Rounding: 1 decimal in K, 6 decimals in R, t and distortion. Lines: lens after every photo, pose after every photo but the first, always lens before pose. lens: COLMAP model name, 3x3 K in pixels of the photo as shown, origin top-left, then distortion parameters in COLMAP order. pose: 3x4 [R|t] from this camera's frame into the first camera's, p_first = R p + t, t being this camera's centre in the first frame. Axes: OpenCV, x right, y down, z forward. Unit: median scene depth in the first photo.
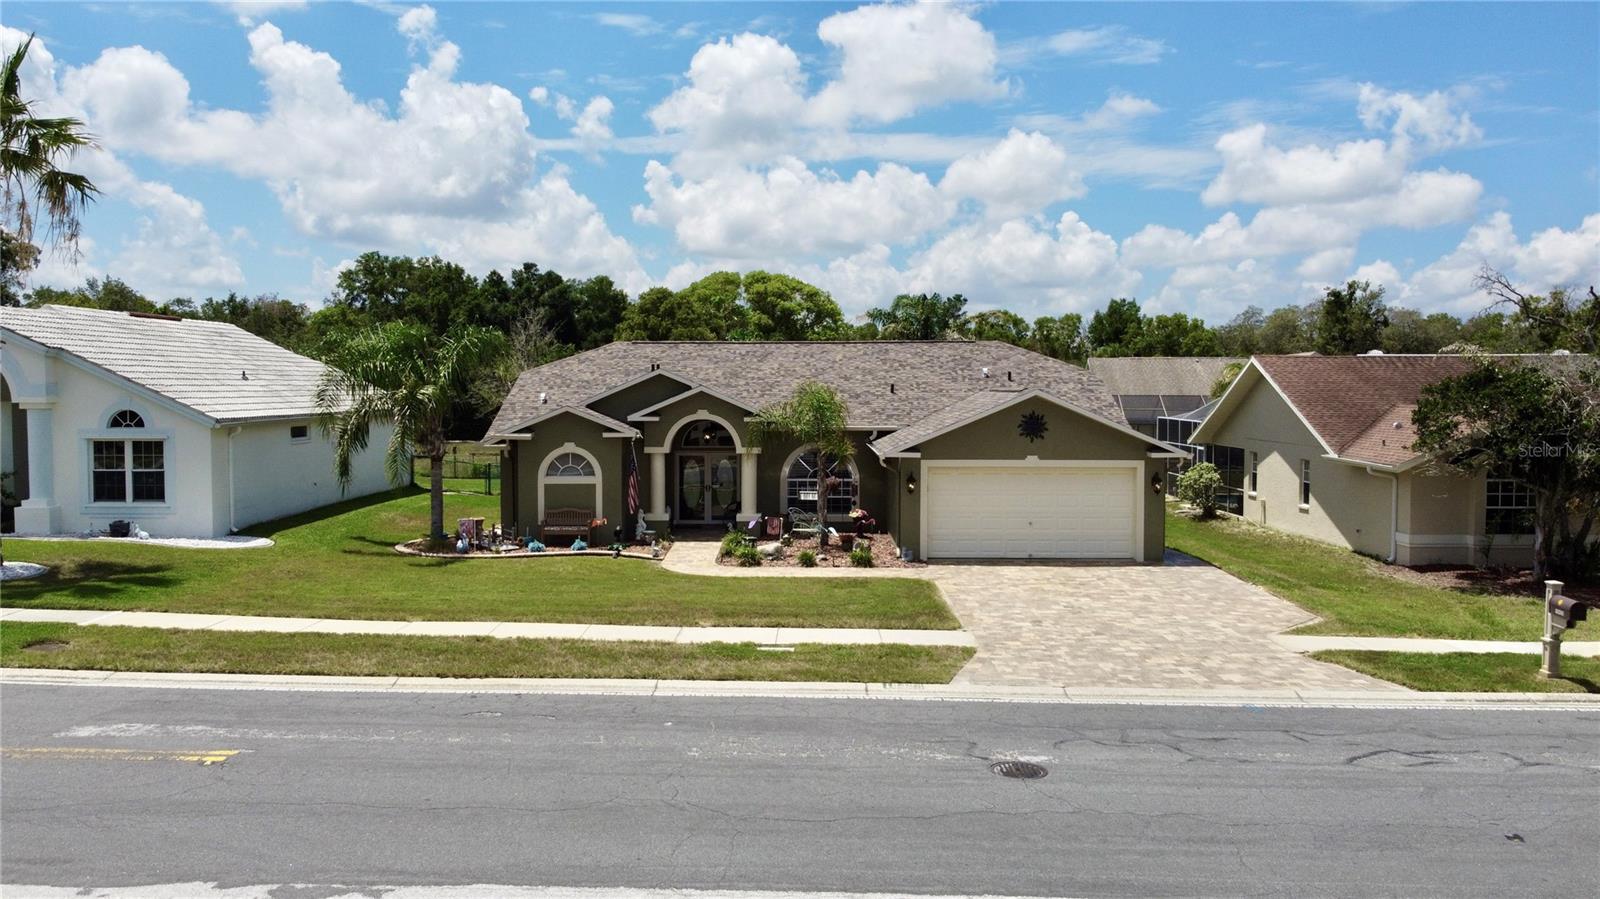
lens RADIAL K [[1212.8, 0, 782.1], [0, 1212.8, 428.6], [0, 0, 1]] dist [-0.003020, -0.000159]
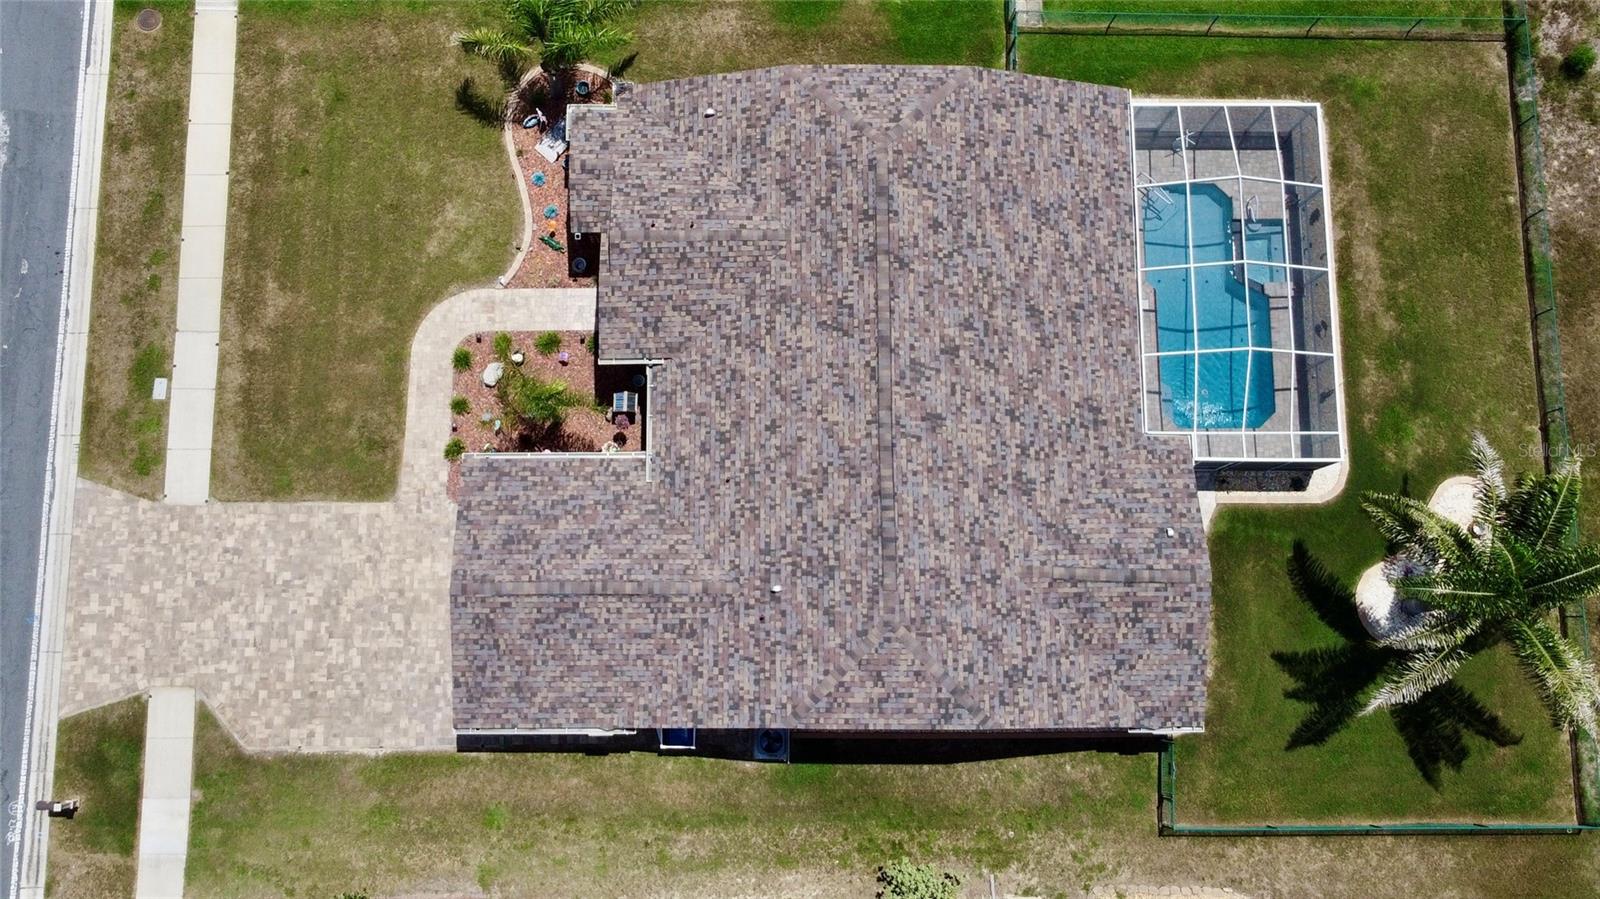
lens RADIAL K [[1799.1, 0, 779.7], [0, 1799.1, 257.9], [0, 0, 1]] dist [-0.003116, 0.025442]
pose [[0.023384, 0.974671, -0.222419, 0.249363], [-0.058870, 0.223436, 0.972939, -1.489965], [0.997992, -0.009657, 0.062604, 1.041631]]
